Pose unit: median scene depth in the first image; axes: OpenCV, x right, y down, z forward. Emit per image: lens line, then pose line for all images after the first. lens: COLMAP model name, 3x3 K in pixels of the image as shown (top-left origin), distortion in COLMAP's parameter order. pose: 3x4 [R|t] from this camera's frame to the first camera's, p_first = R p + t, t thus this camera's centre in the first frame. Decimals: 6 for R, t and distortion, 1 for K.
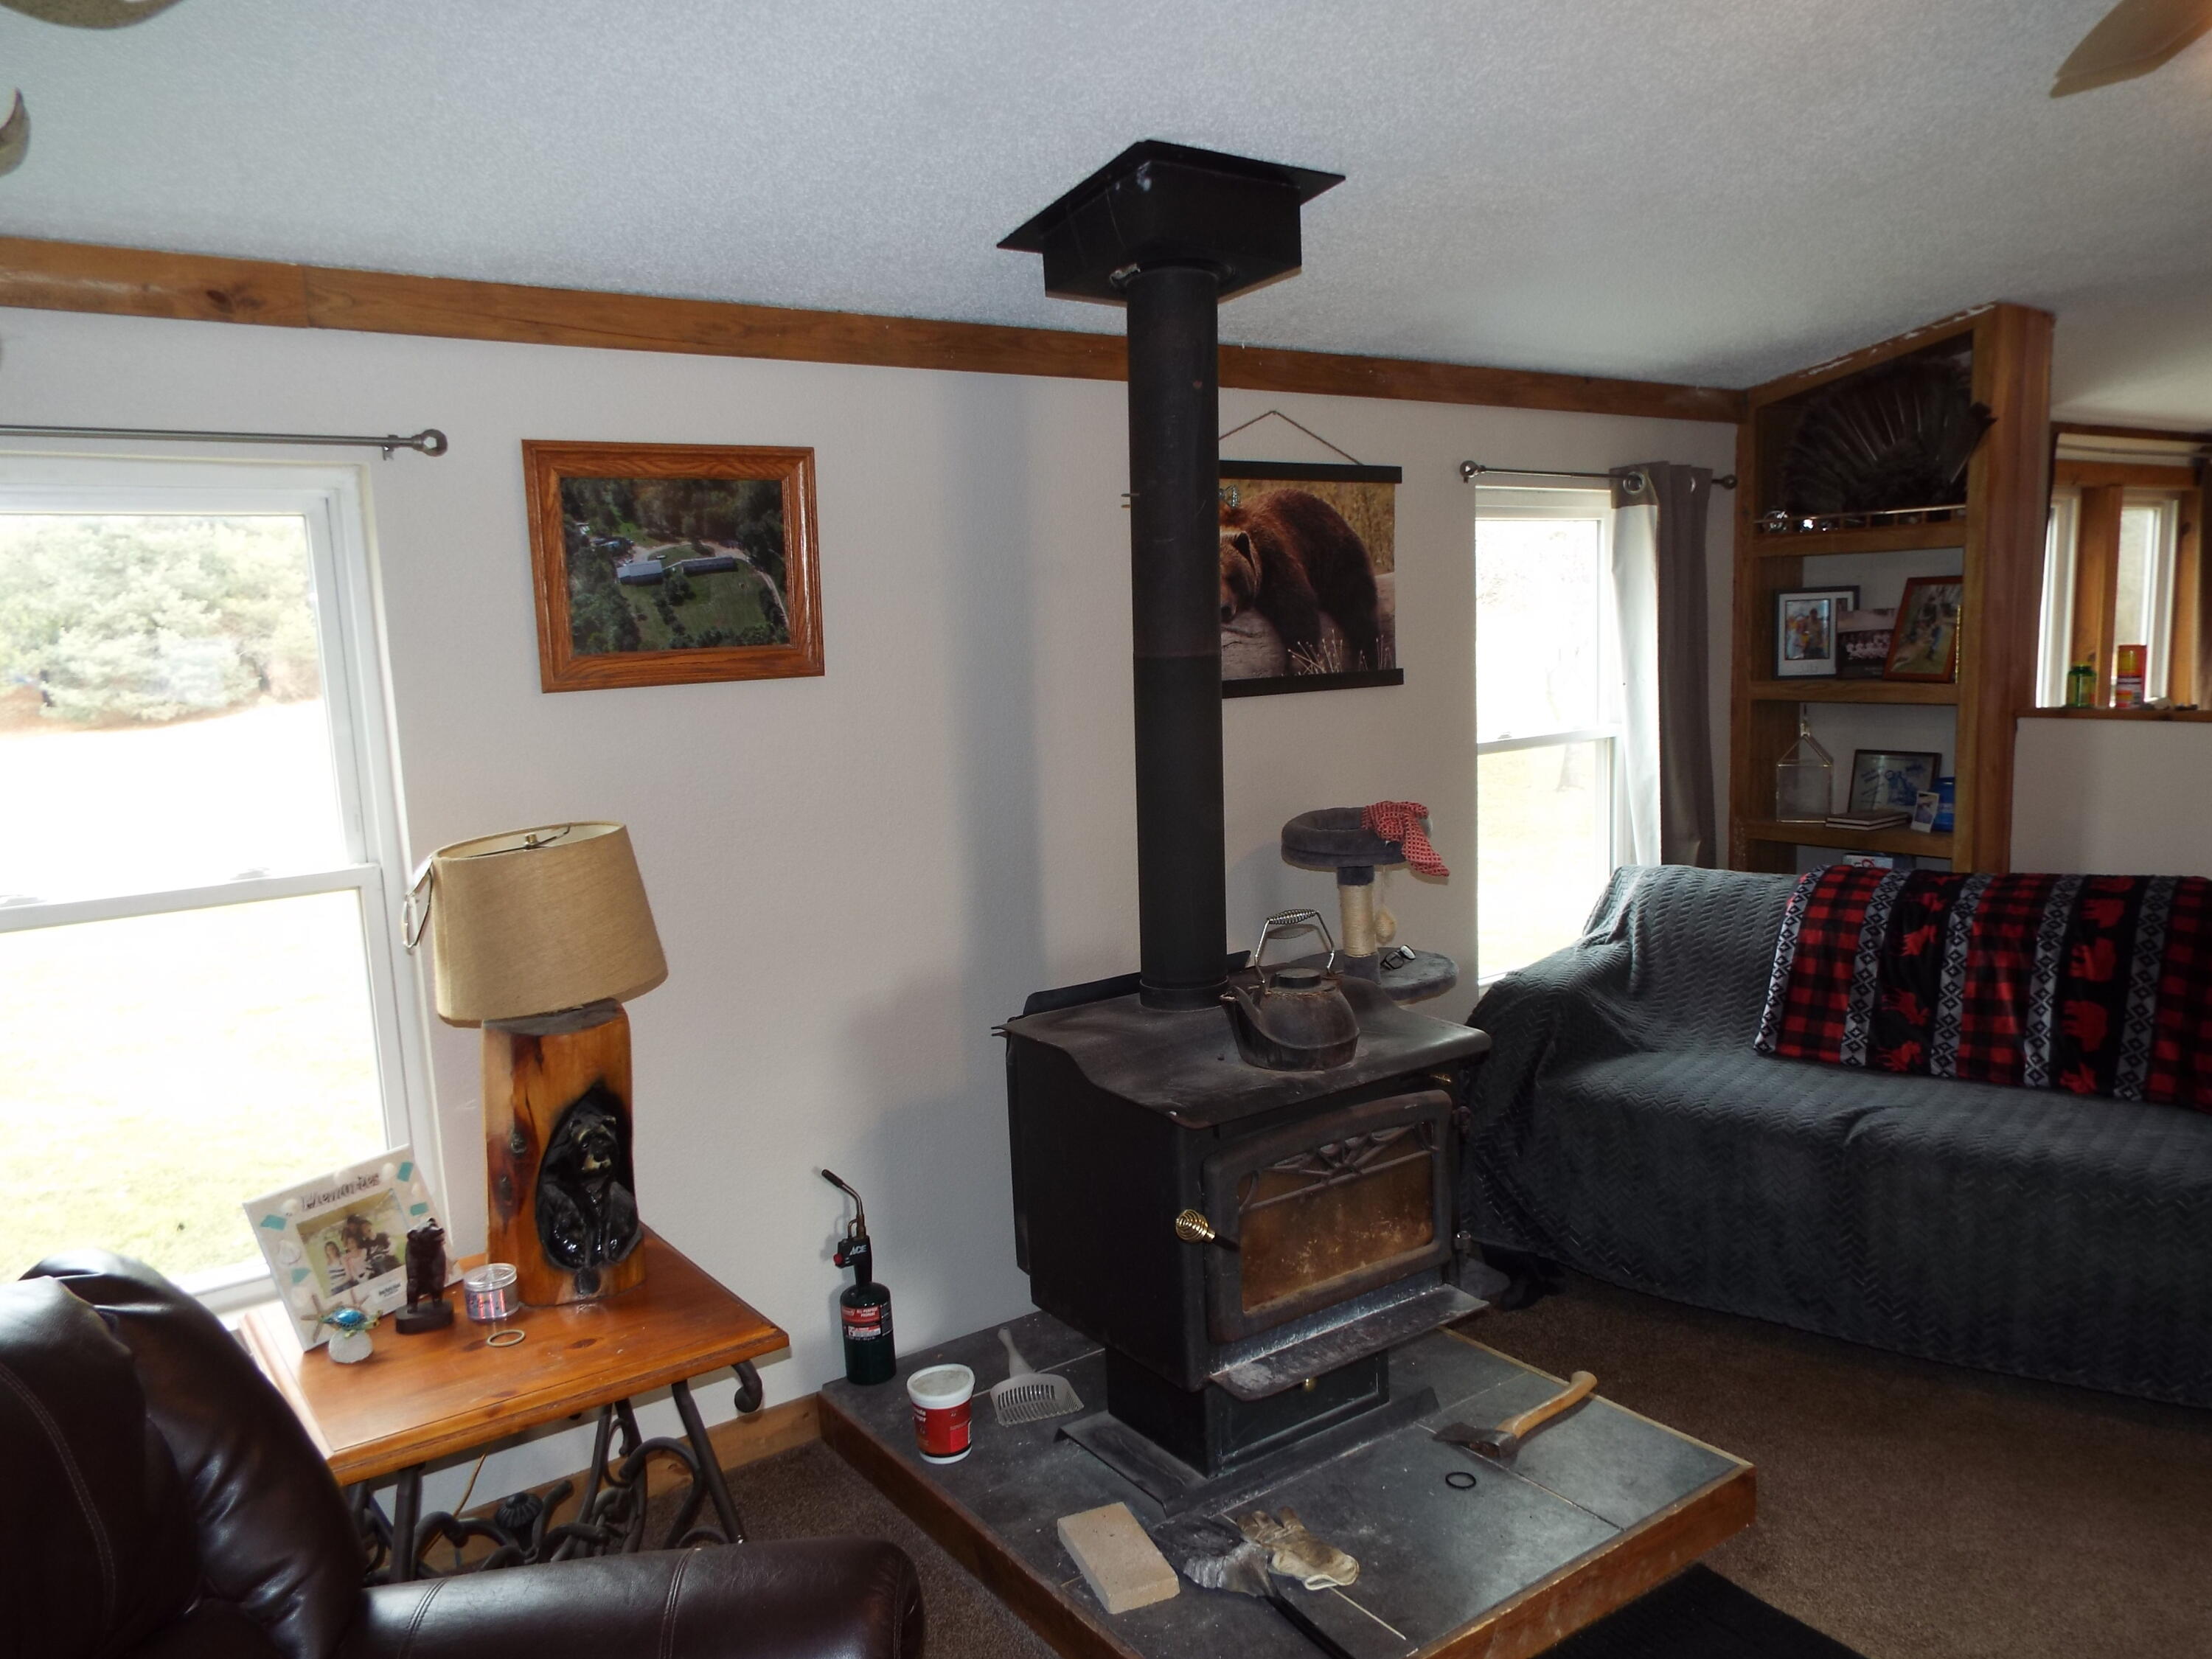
lens RADIAL K [[1591.0, 0, 1144.9], [0, 1591.0, 841.8], [0, 0, 1]] dist [-0.011597, -0.008656]
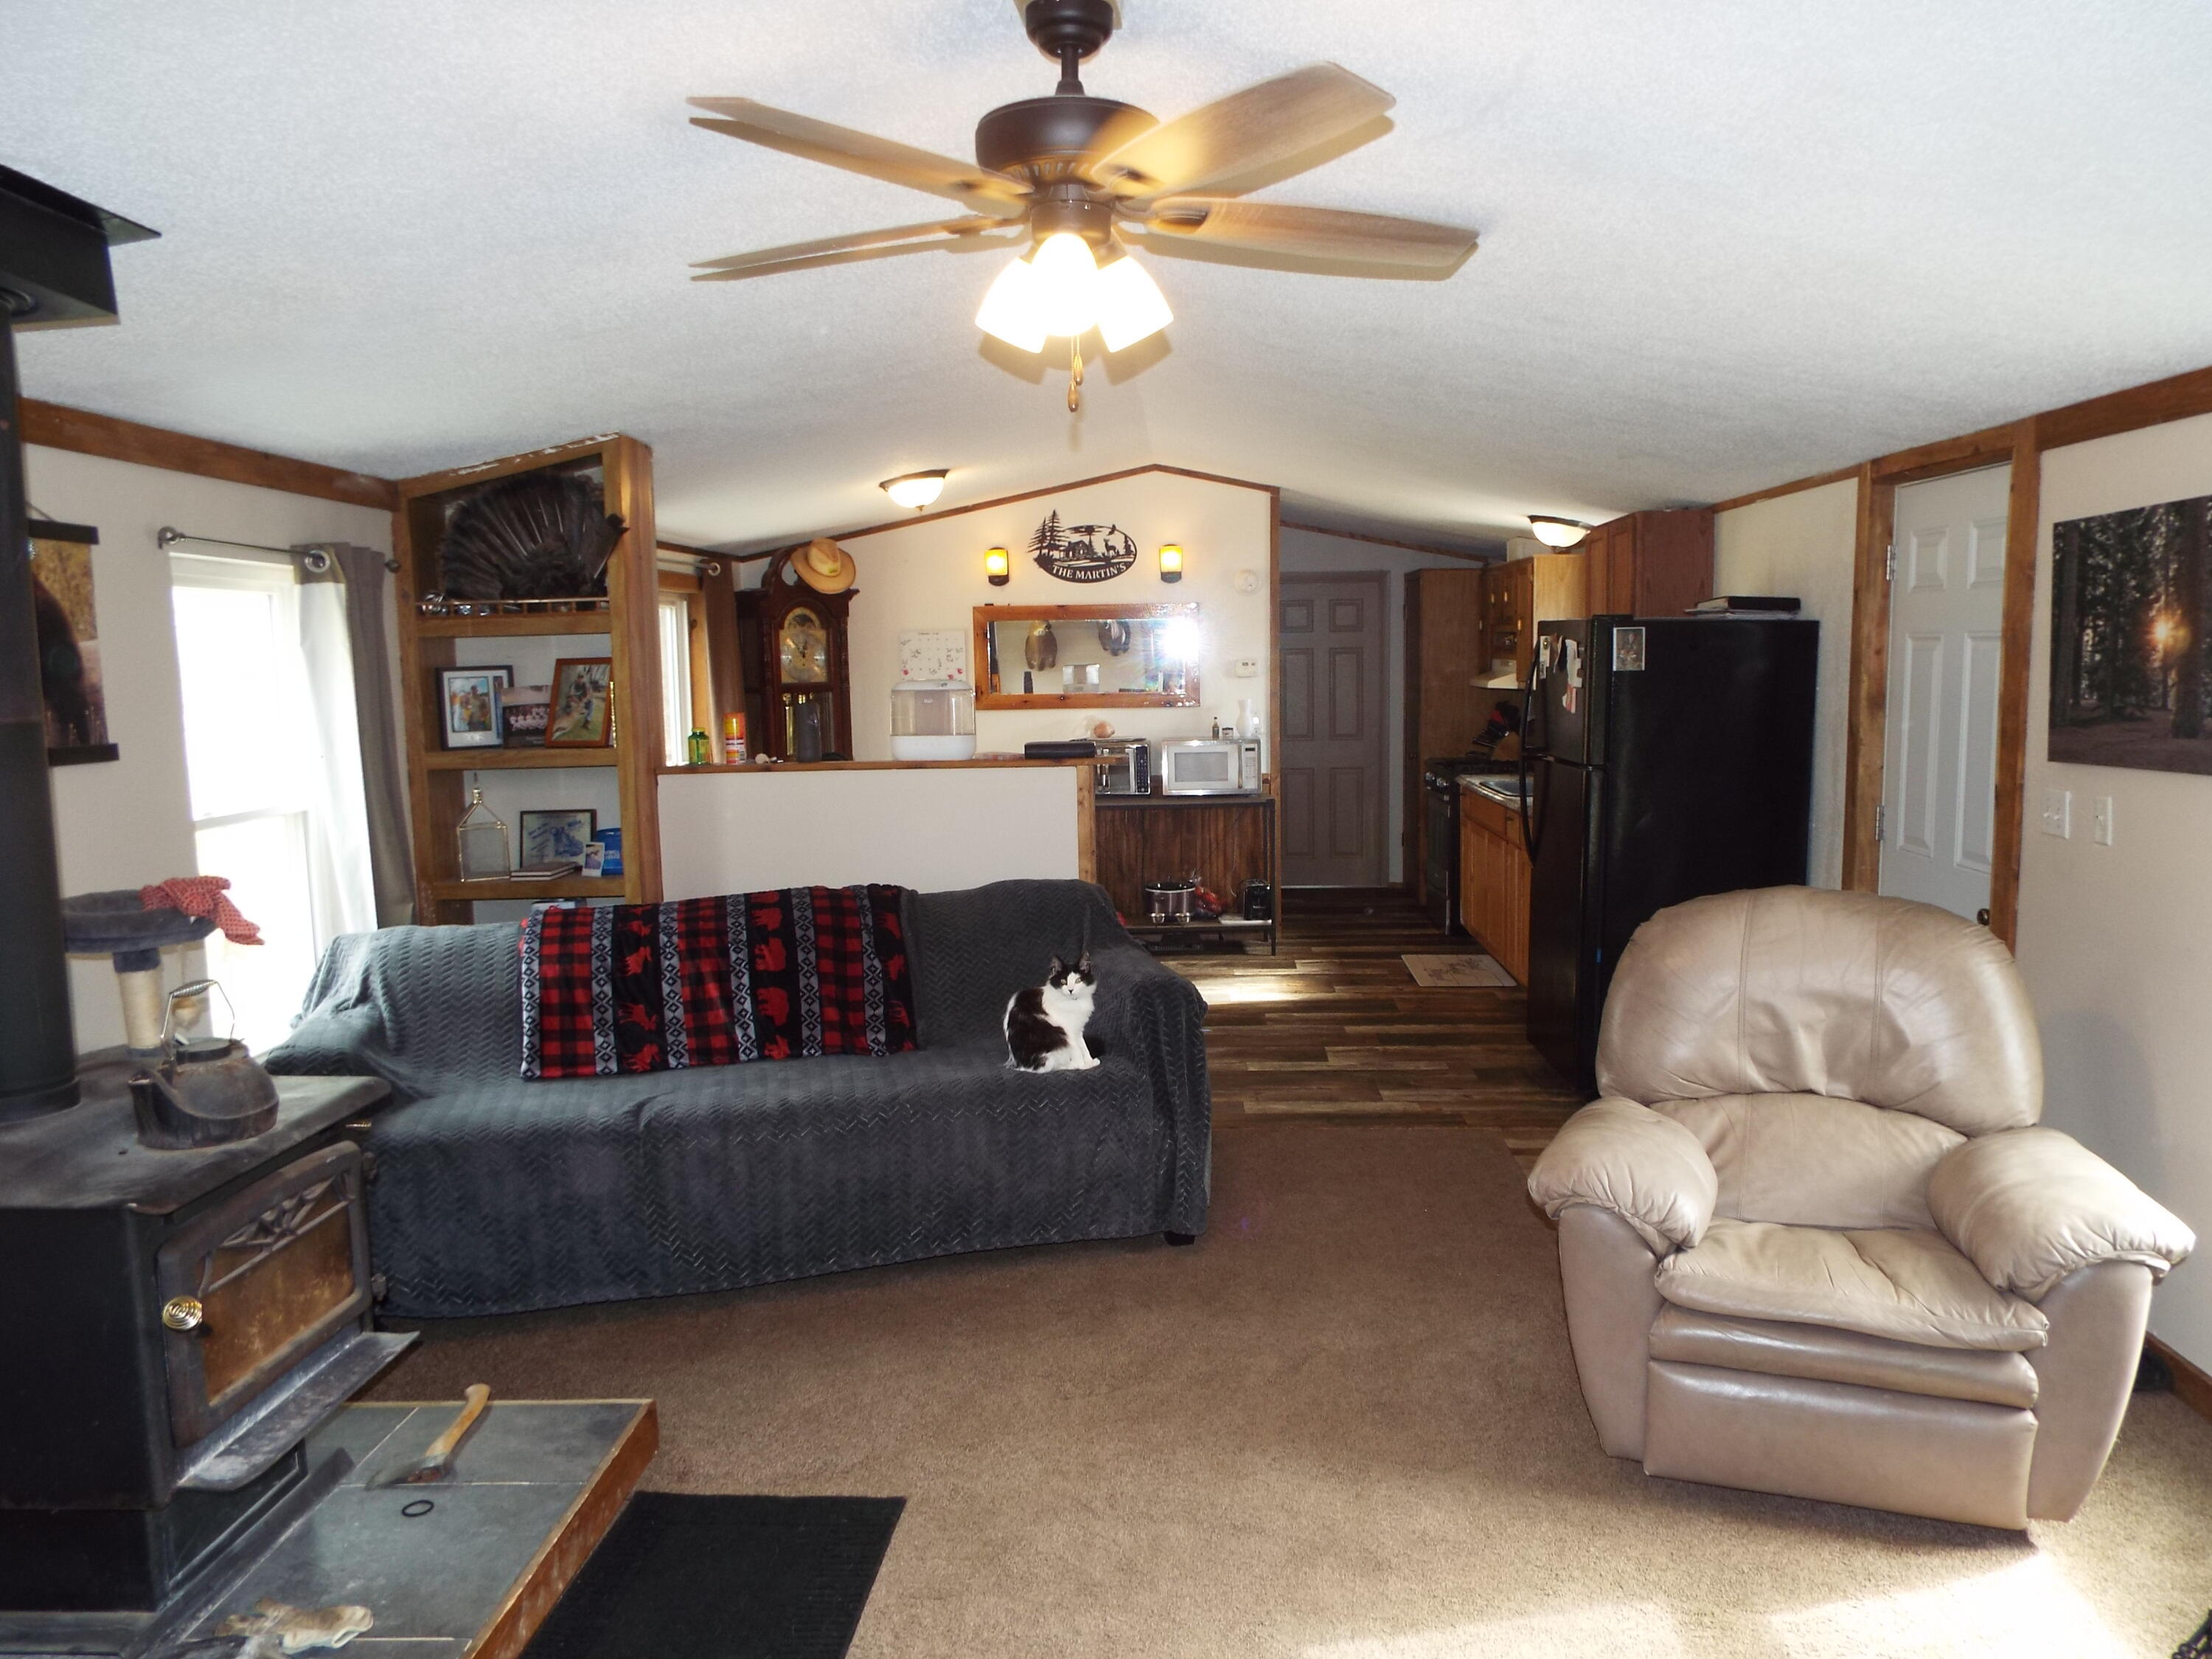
lens RADIAL K [[1571.7, 0, 1136.9], [0, 1571.7, 841.4], [0, 0, 1]] dist [-0.018254, 0.001381]
pose [[0.615013, -0.068768, 0.785512, -0.202913], [0.112252, 0.993679, -0.000895, 0.016836], [-0.780486, 0.088726, 0.618845, -0.025139]]
